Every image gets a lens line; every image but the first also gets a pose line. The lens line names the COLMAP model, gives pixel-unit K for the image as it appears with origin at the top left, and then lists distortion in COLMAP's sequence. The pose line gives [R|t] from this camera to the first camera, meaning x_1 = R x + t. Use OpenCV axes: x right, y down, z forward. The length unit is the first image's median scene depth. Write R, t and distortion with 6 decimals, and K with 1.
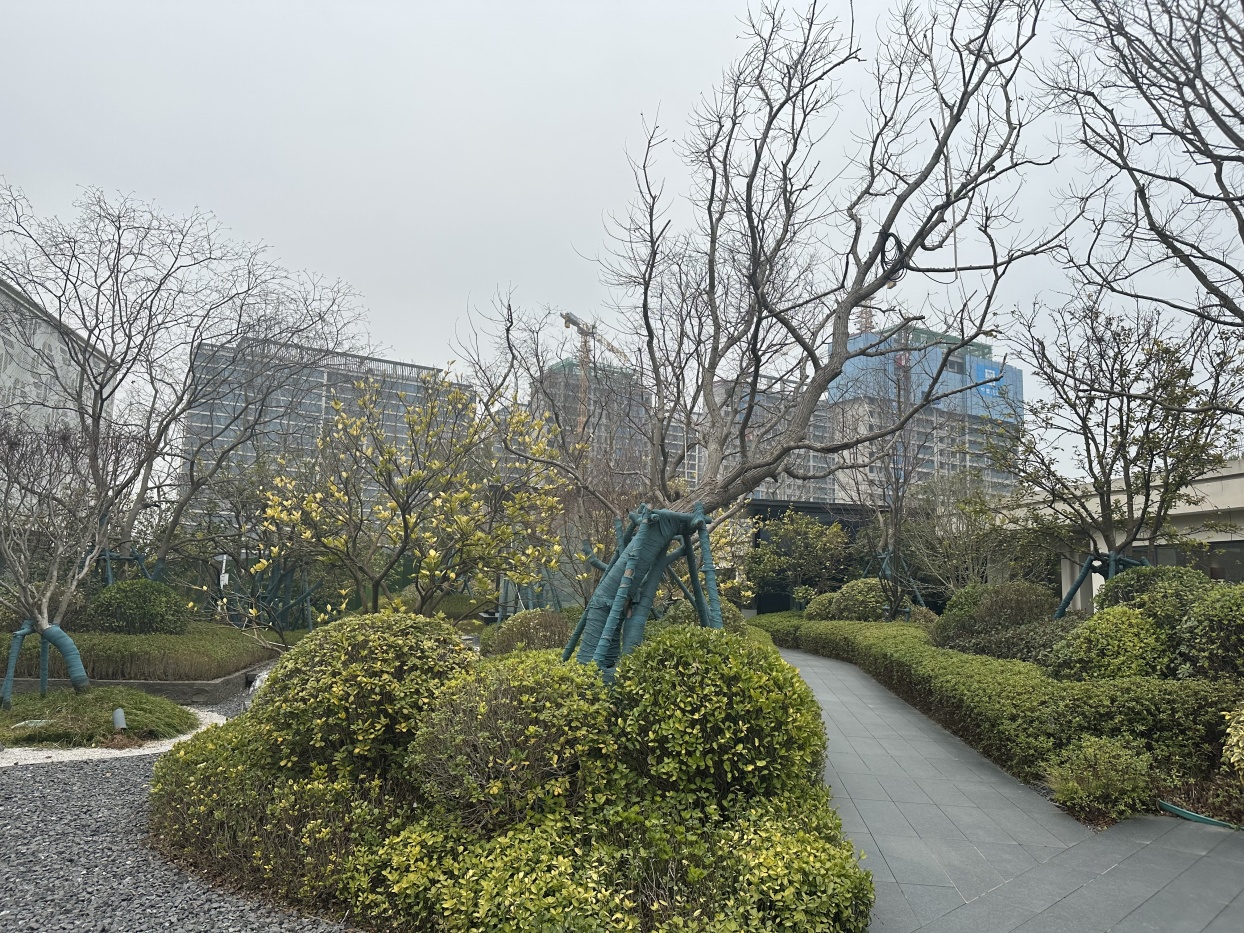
lens RADIAL K [[880.1, 0, 626.1], [0, 880.1, 464.1], [0, 0, 1]] dist [0.073538, -0.083983]
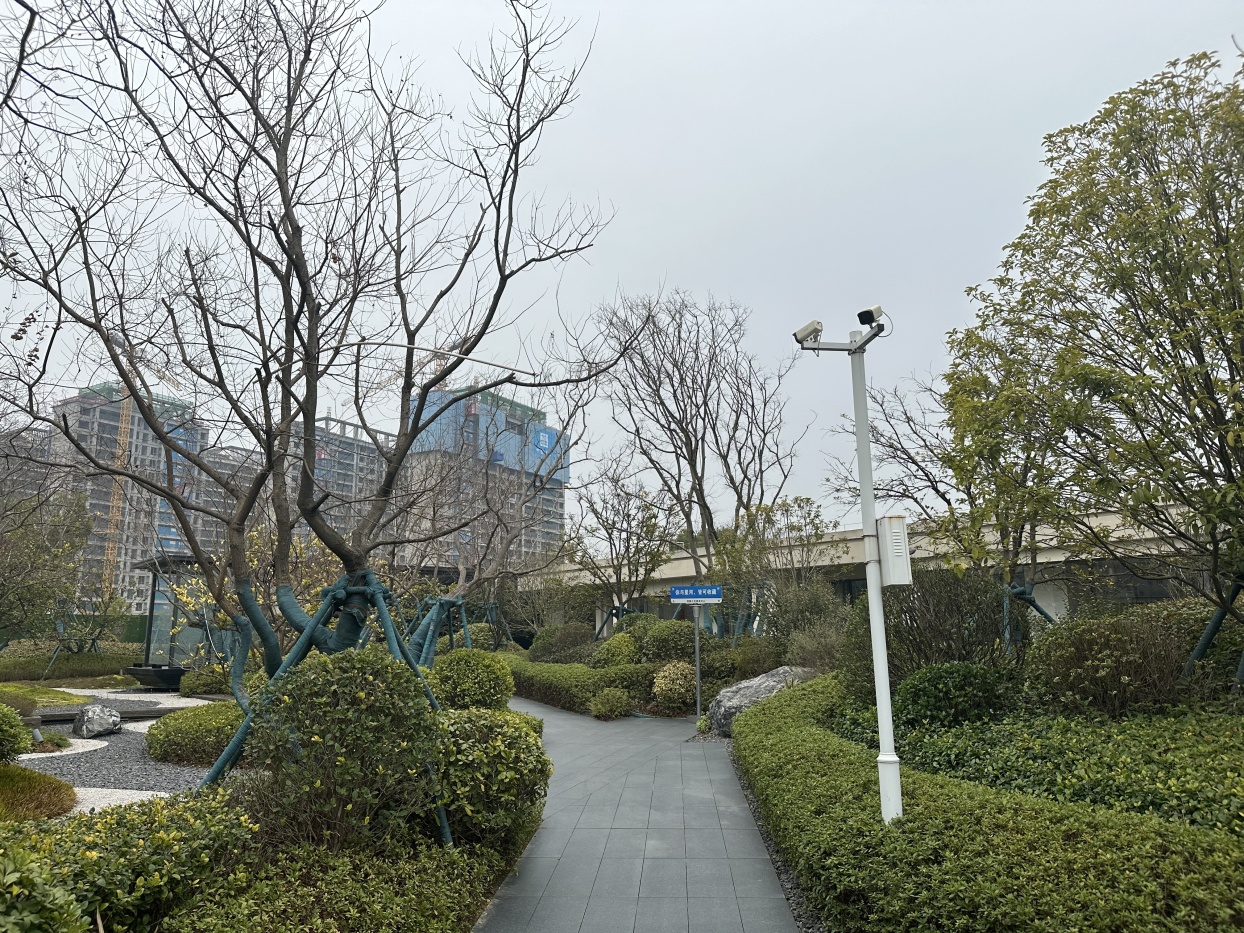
lens RADIAL K [[880.1, 0, 626.1], [0, 880.1, 464.1], [0, 0, 1]] dist [0.073538, -0.083983]
pose [[0.882822, 0.052239, 0.466794, -0.425469], [-0.030280, 0.998059, -0.054427, -0.125152], [-0.468731, 0.033915, 0.882690, -0.845119]]
